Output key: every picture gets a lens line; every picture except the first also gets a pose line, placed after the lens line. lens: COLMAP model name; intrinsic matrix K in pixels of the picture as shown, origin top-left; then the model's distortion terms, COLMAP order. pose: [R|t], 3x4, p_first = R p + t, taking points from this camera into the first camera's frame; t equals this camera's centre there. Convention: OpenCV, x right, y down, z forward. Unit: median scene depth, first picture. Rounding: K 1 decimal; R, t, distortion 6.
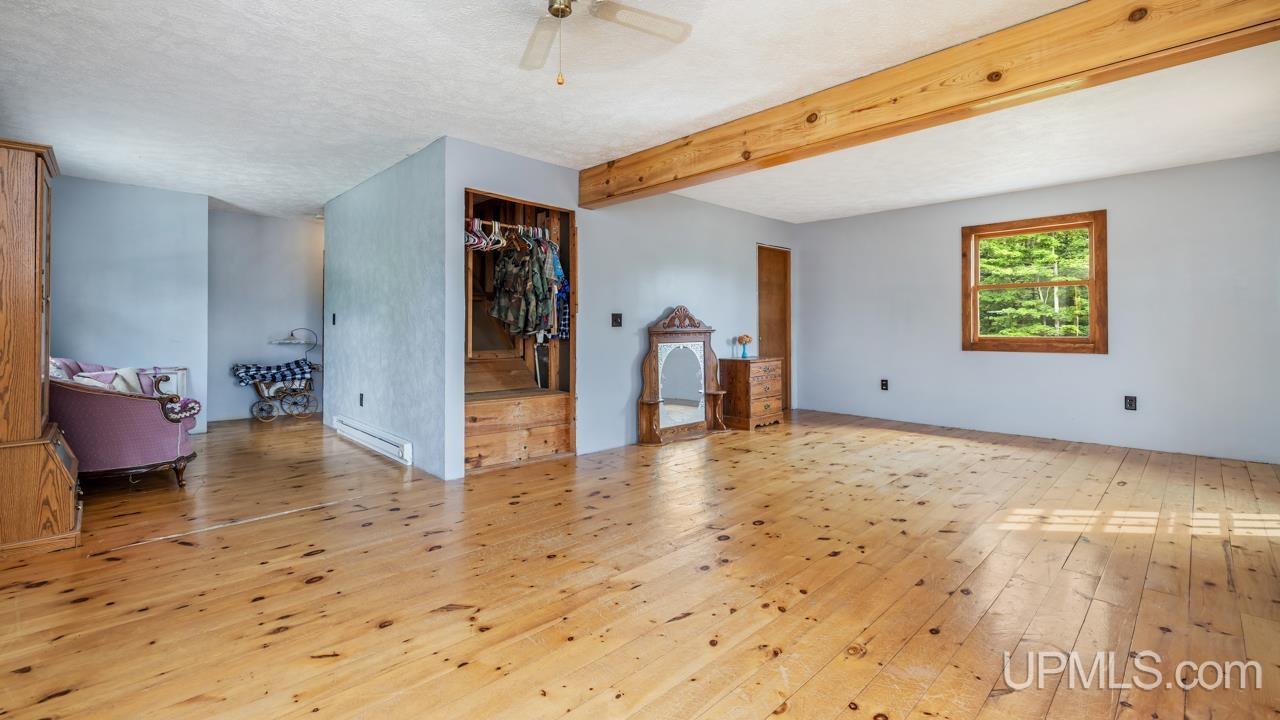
lens RADIAL K [[568.0, 0, 639.1], [0, 568.0, 349.0], [0, 0, 1]] dist [0.002777, -0.000059]
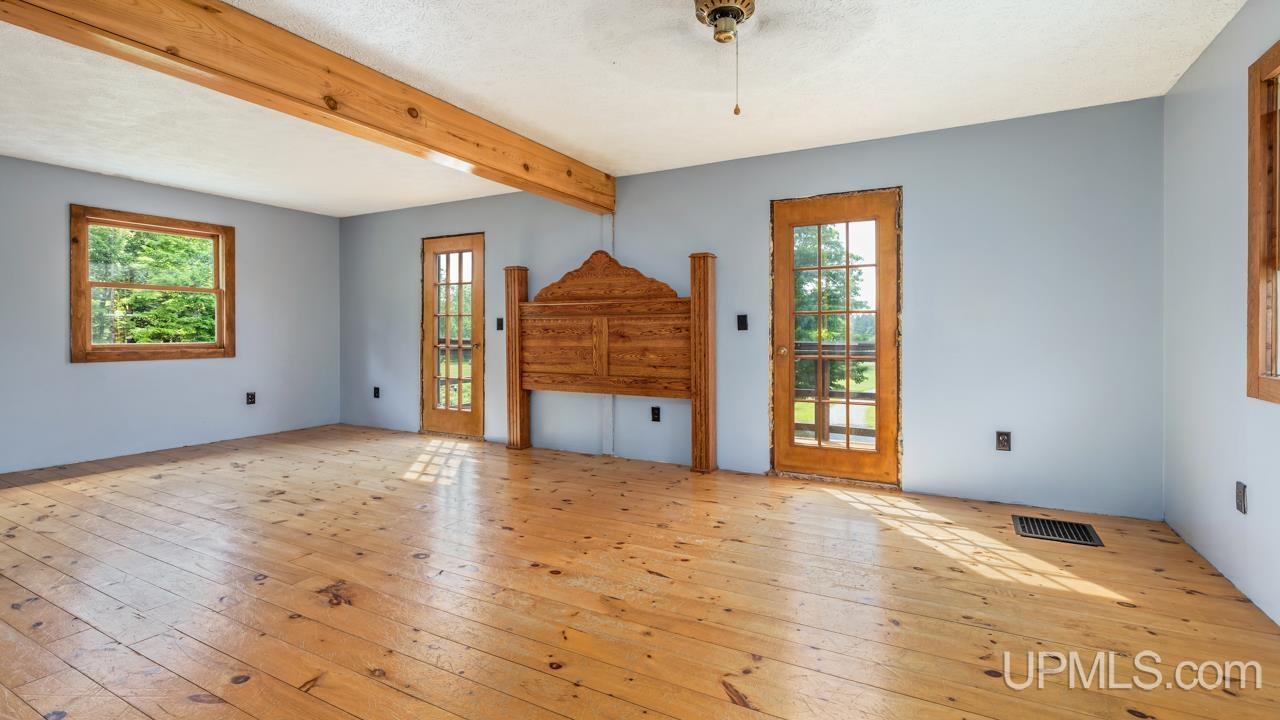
lens RADIAL K [[568.0, 0, 615.8], [0, 568.0, 342.2], [0, 0, 1]] dist [0.002777, -0.000059]
pose [[-0.278513, -0.011763, 0.960361, -0.752889], [0.037276, 0.999039, 0.023047, -0.031680], [-0.959709, 0.042218, -0.277807, 1.007417]]
